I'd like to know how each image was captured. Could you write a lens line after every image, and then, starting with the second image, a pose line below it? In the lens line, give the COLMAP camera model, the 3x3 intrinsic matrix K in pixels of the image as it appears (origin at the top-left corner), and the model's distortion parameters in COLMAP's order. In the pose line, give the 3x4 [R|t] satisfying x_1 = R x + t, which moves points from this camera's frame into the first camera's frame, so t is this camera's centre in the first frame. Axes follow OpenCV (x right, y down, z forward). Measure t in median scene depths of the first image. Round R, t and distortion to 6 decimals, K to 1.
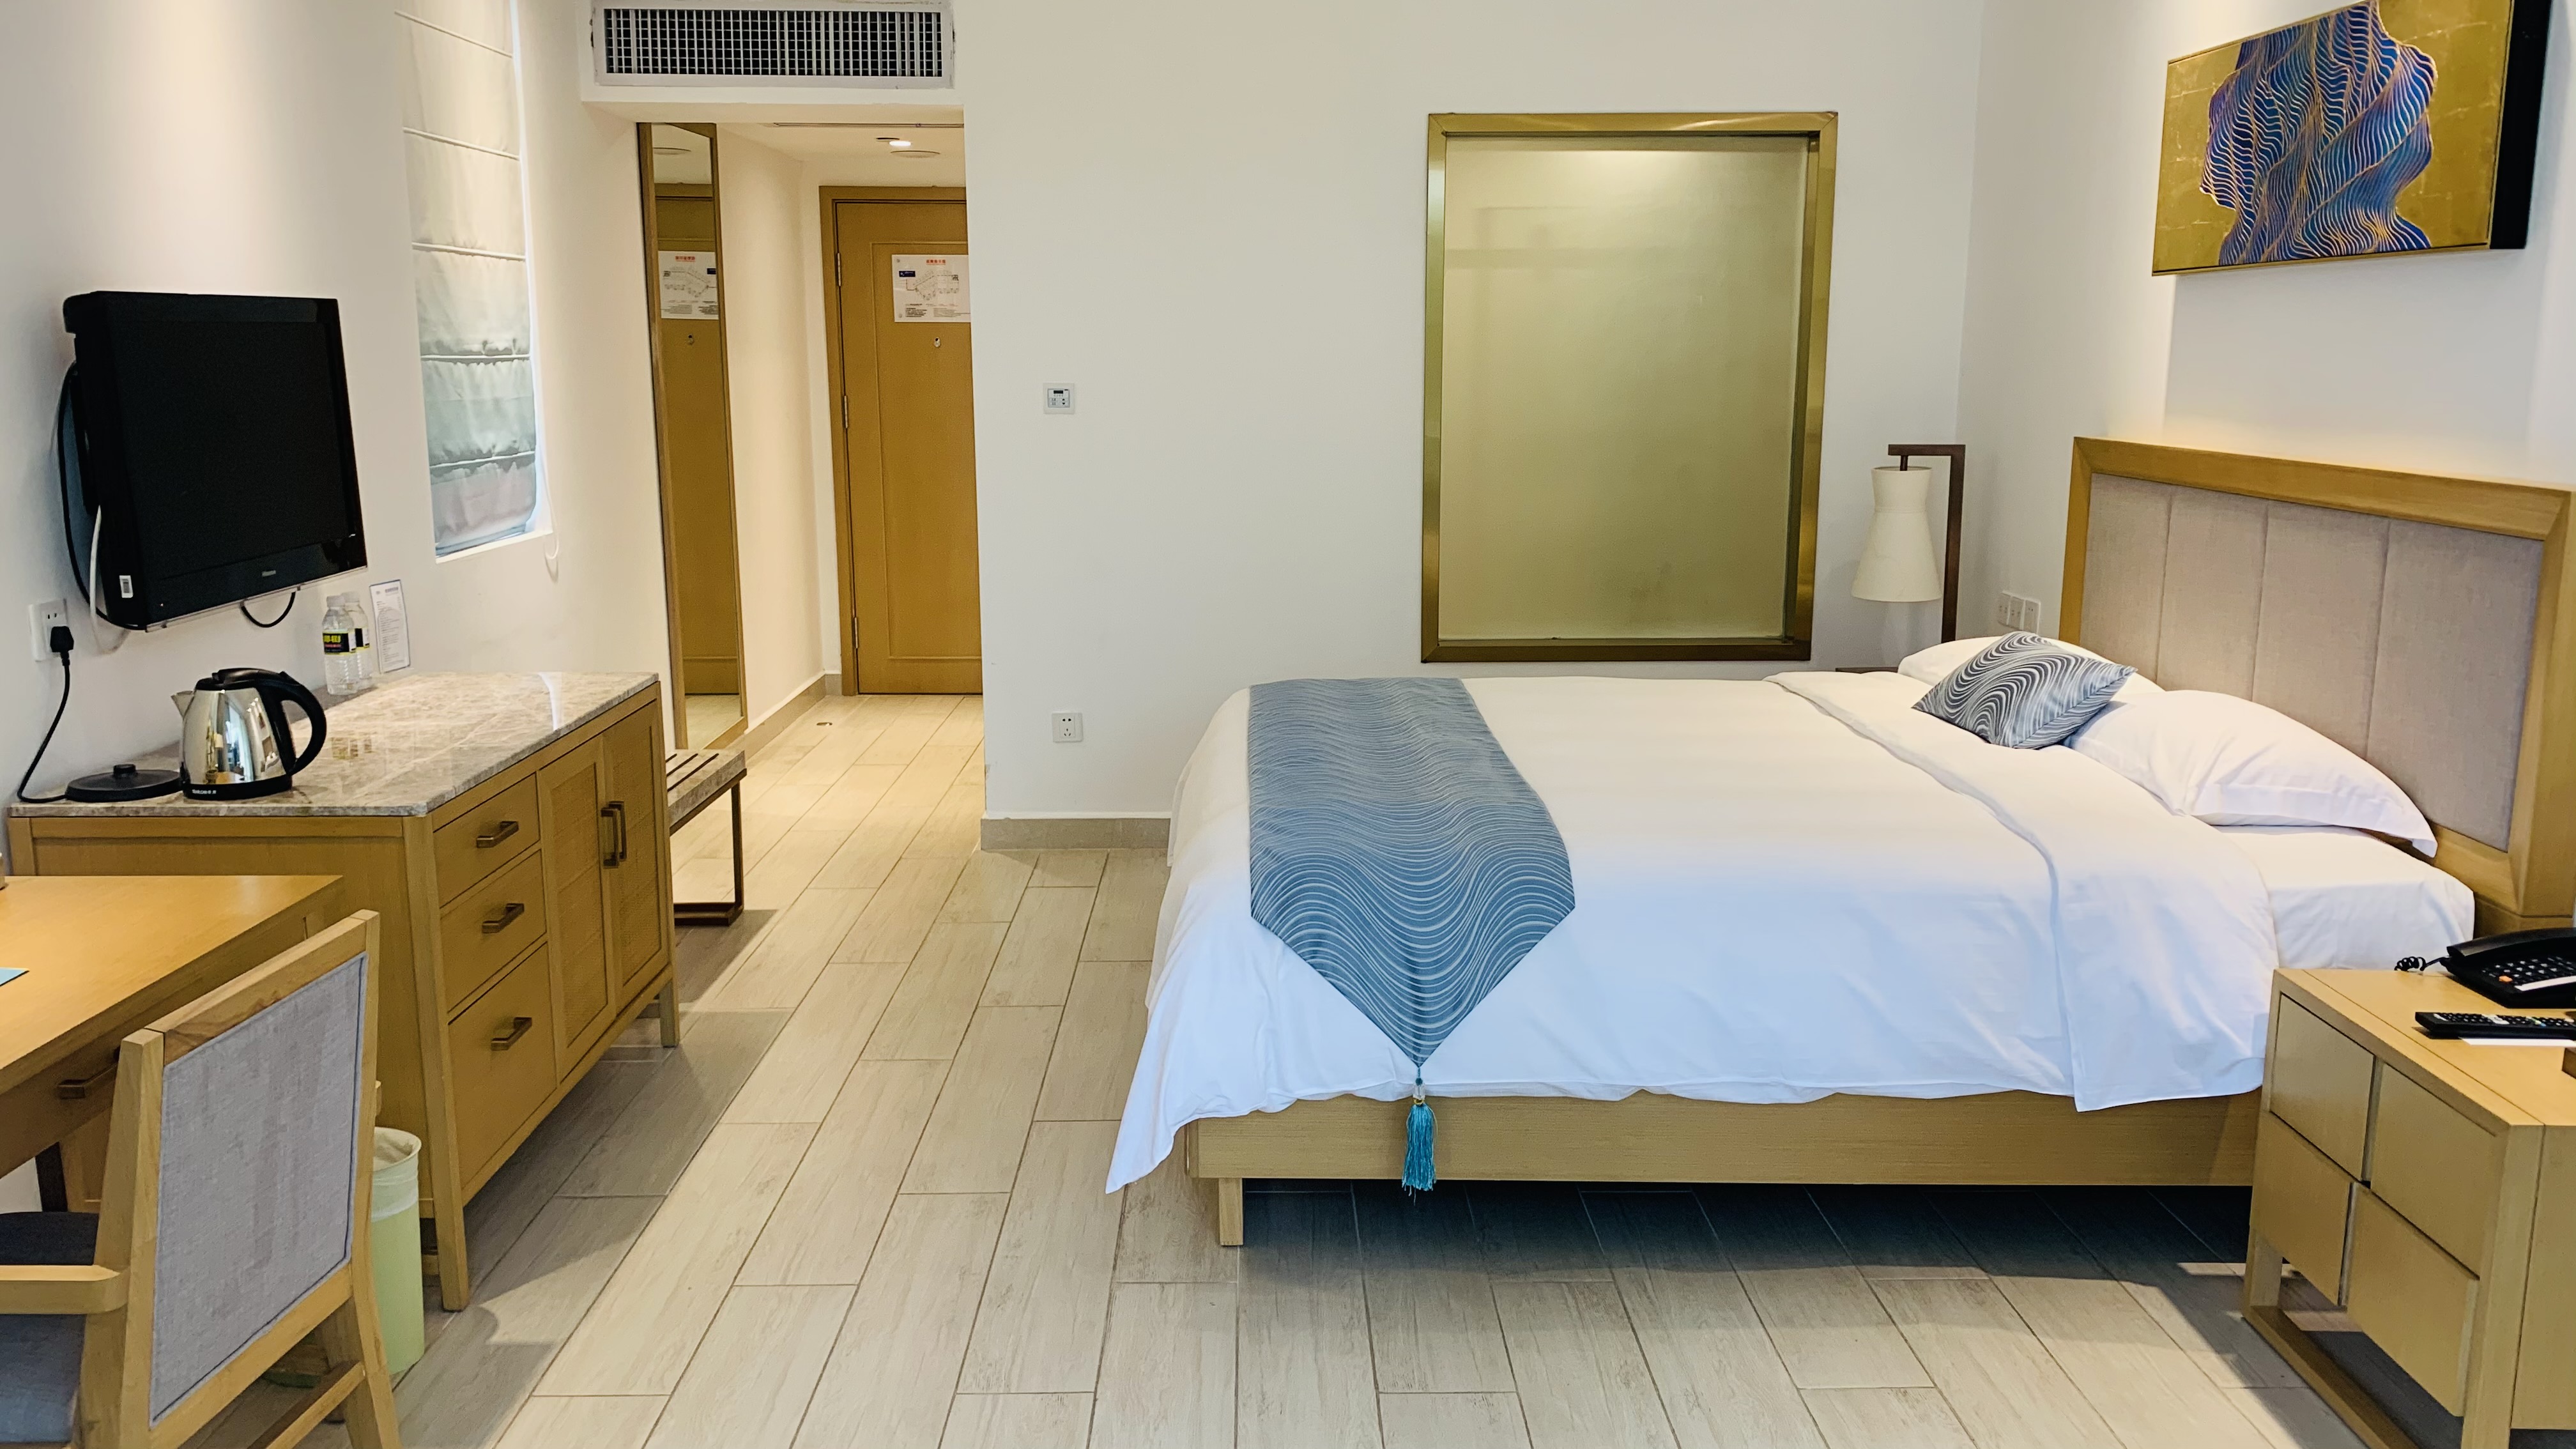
lens RADIAL K [[1917.9, 0, 1271.8], [0, 1917.9, 728.0], [0, 0, 1]] dist [0.035891, -0.072362]
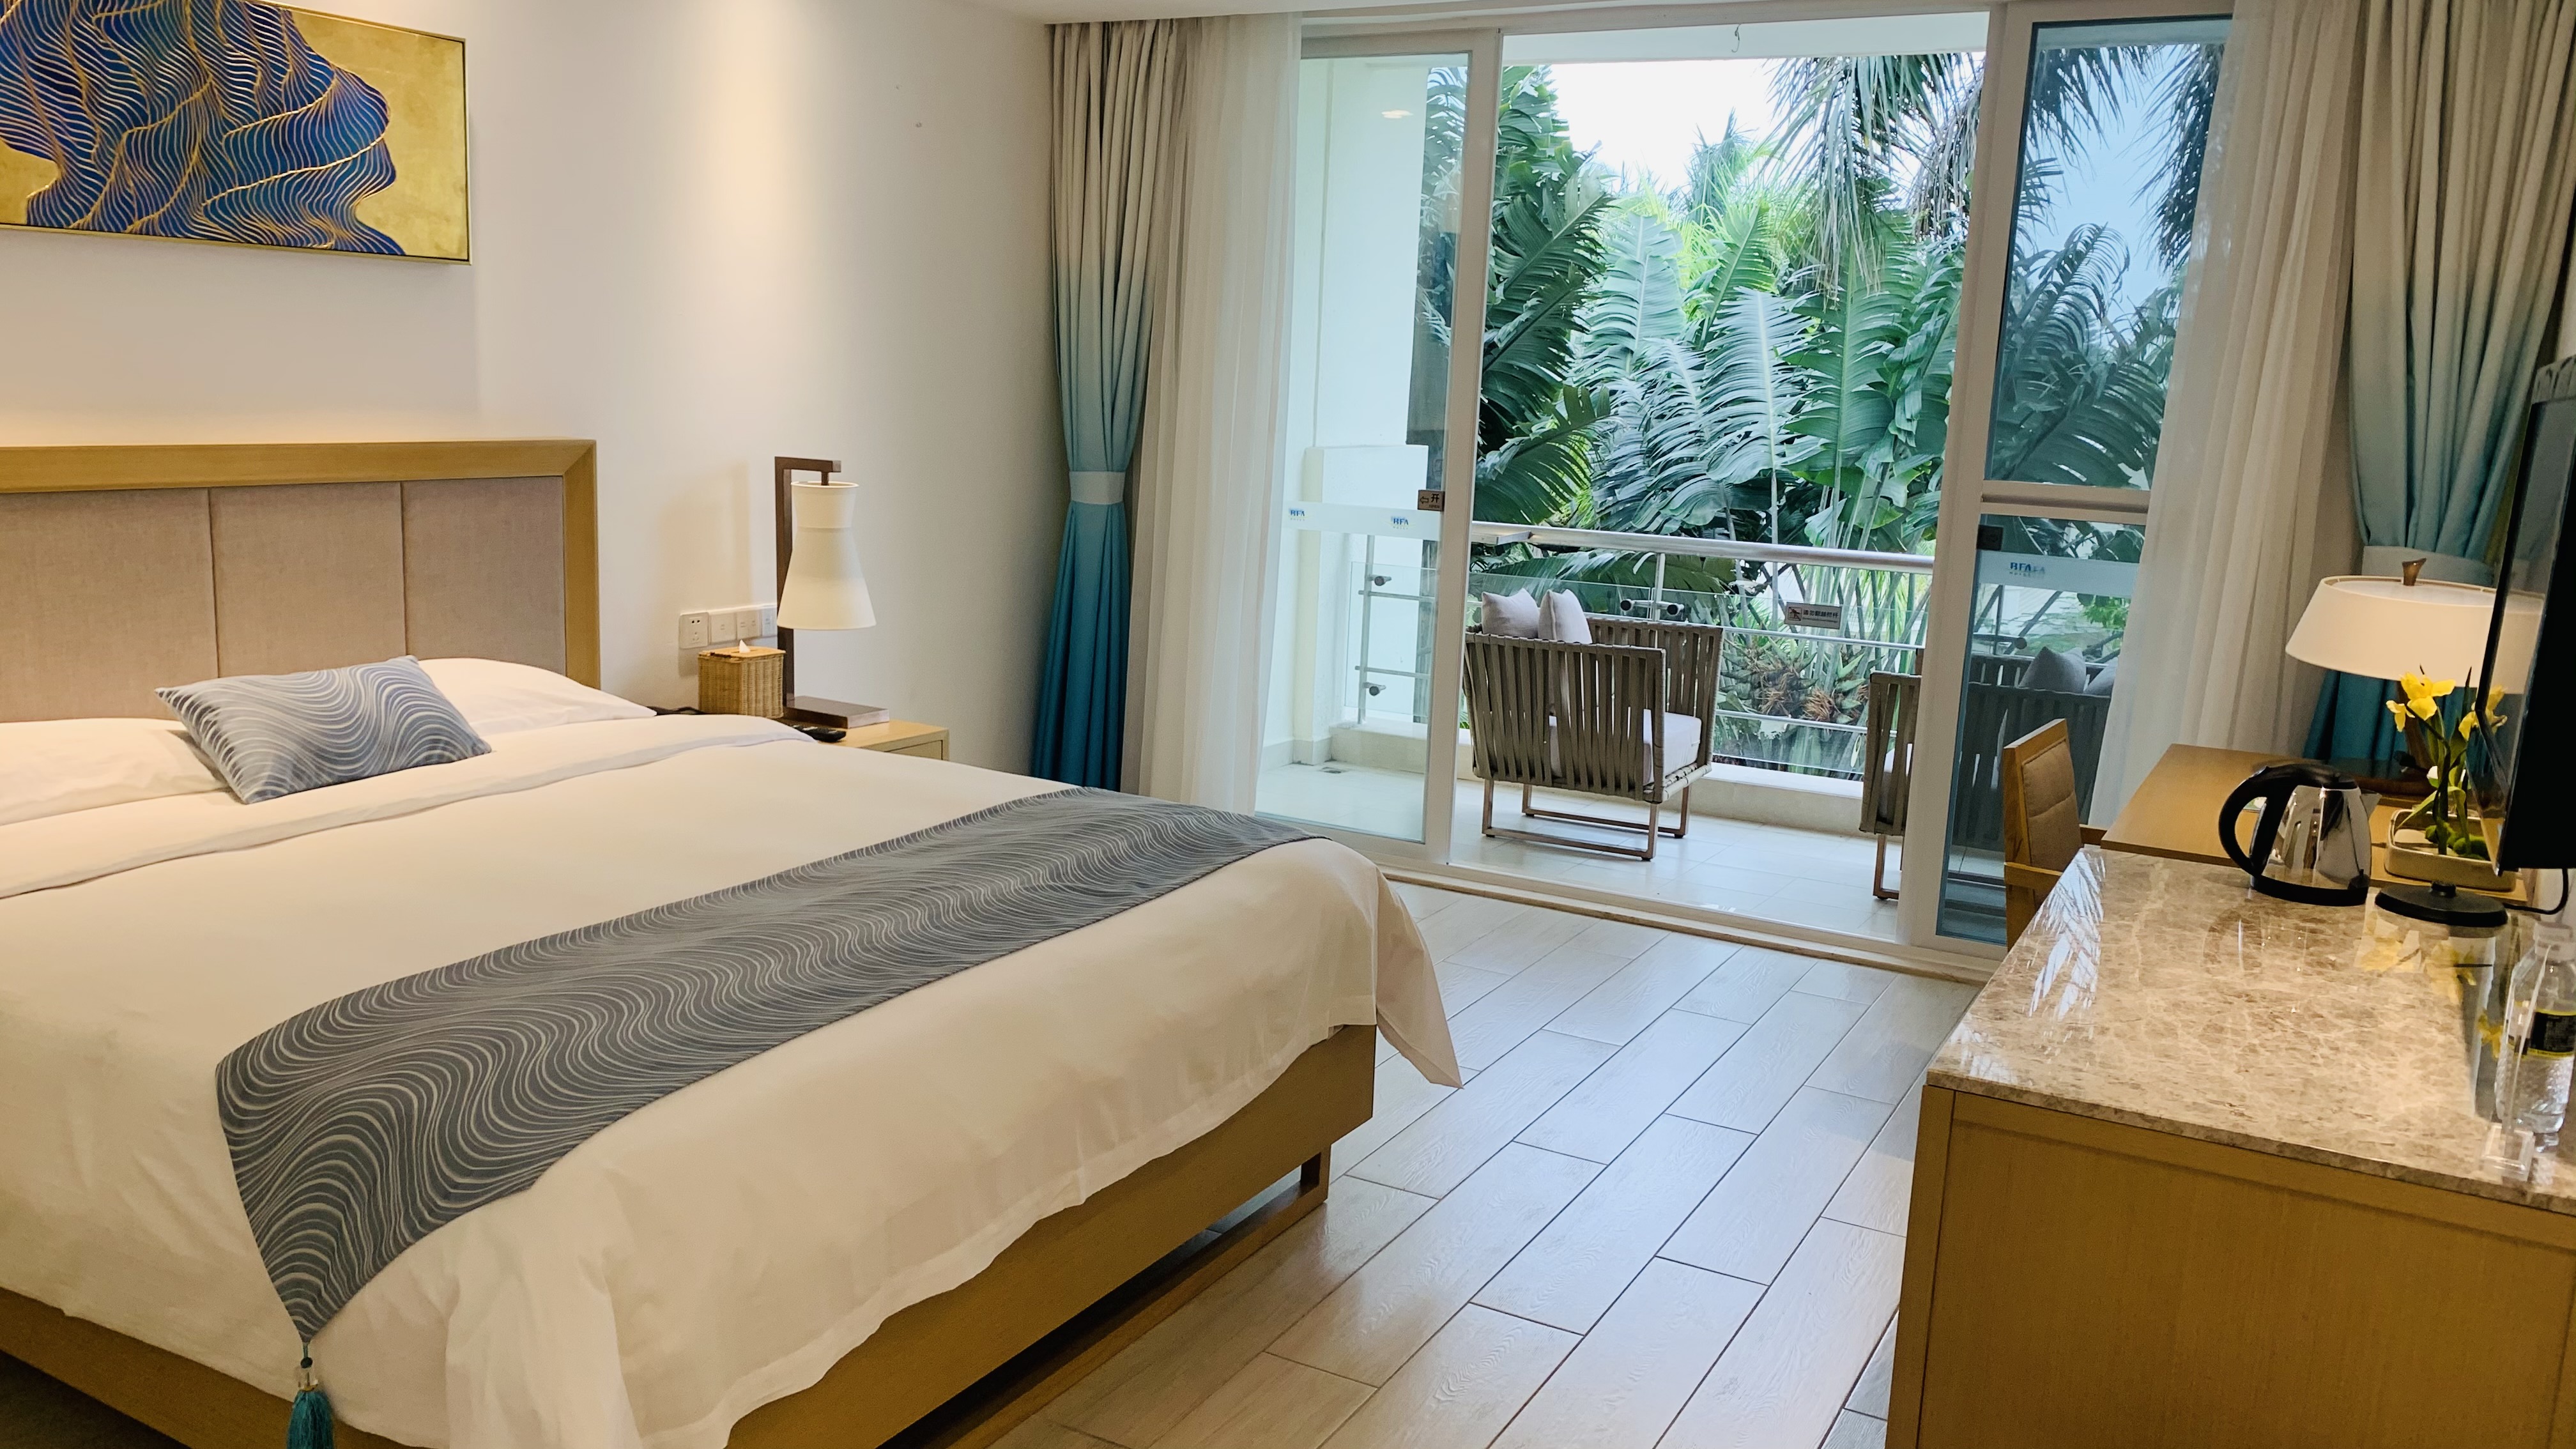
lens RADIAL K [[1917.9, 0, 1291.9], [0, 1917.9, 712.3], [0, 0, 1]] dist [0.035891, -0.072362]
pose [[-0.878710, -0.125990, 0.460429, -0.469735], [0.045230, 0.938227, 0.343052, -0.360378], [-0.475208, 0.322269, -0.818731, 1.772100]]
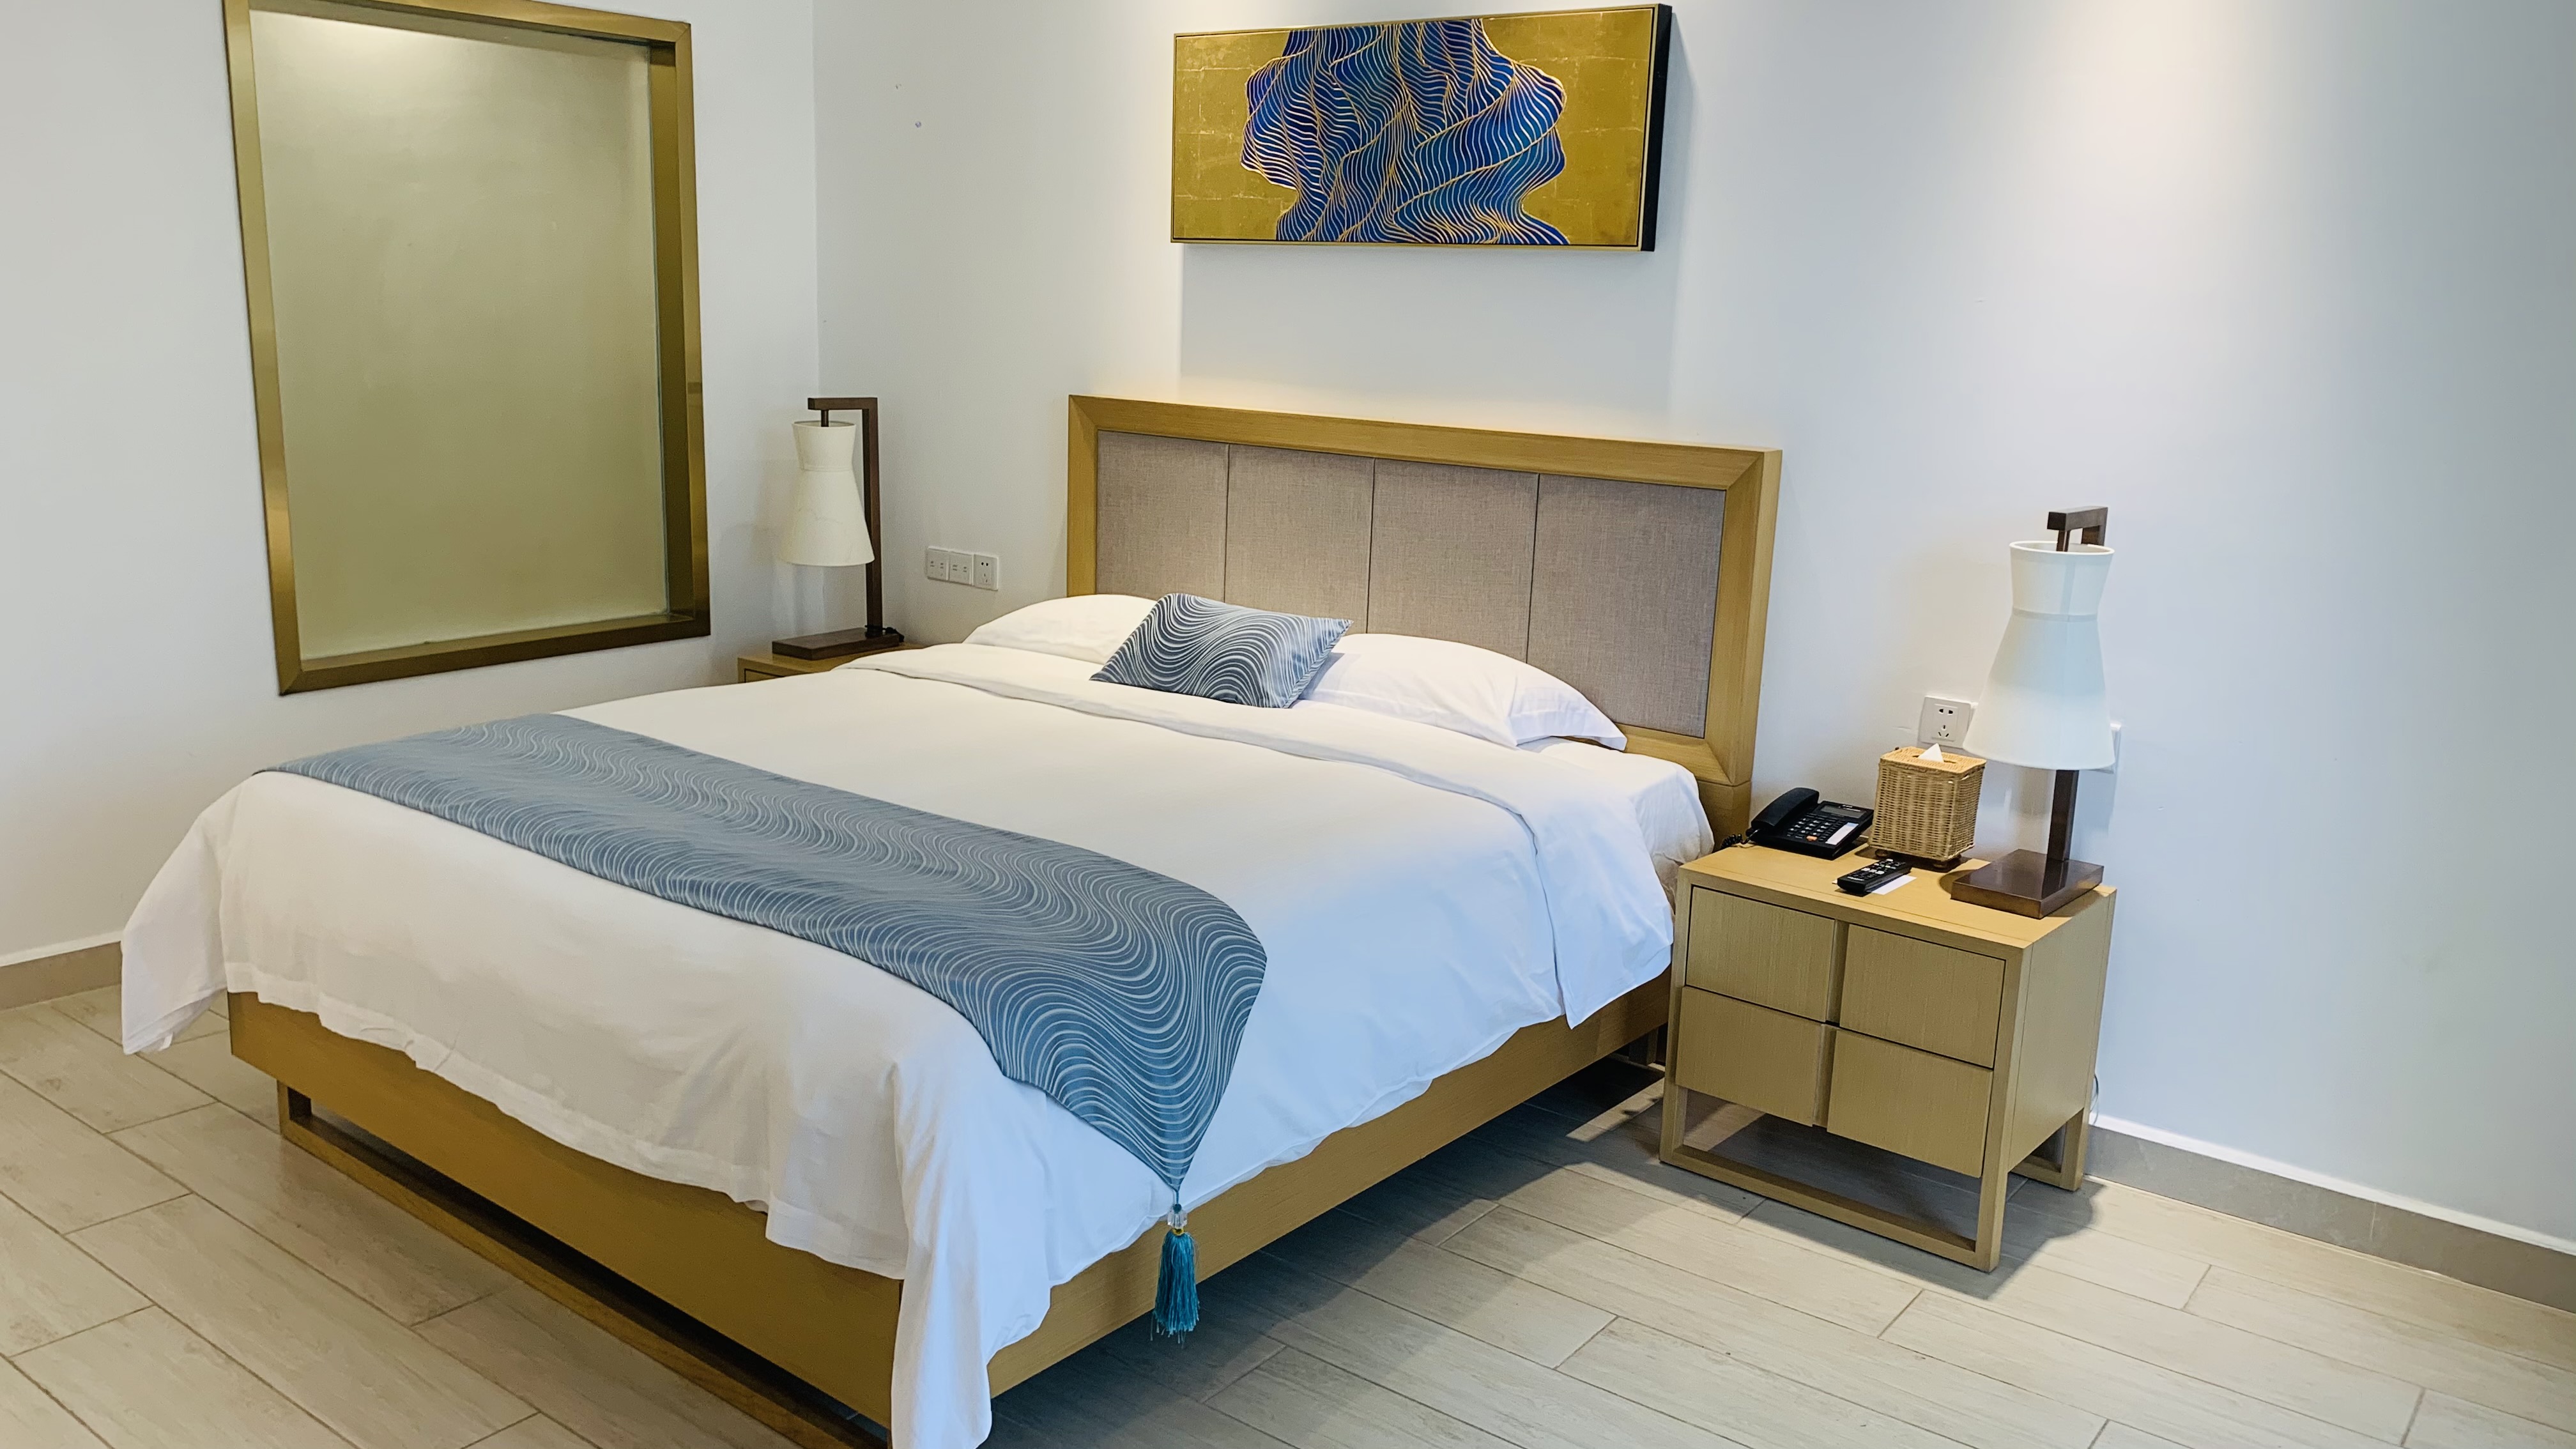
lens RADIAL K [[1917.9, 0, 1282.0], [0, 1917.9, 733.0], [0, 0, 1]] dist [0.035891, -0.072362]
pose [[0.618650, -0.149888, 0.771237, -0.456219], [0.113631, 0.988382, 0.100940, -0.088912], [-0.777406, 0.025190, 0.628494, 0.387437]]
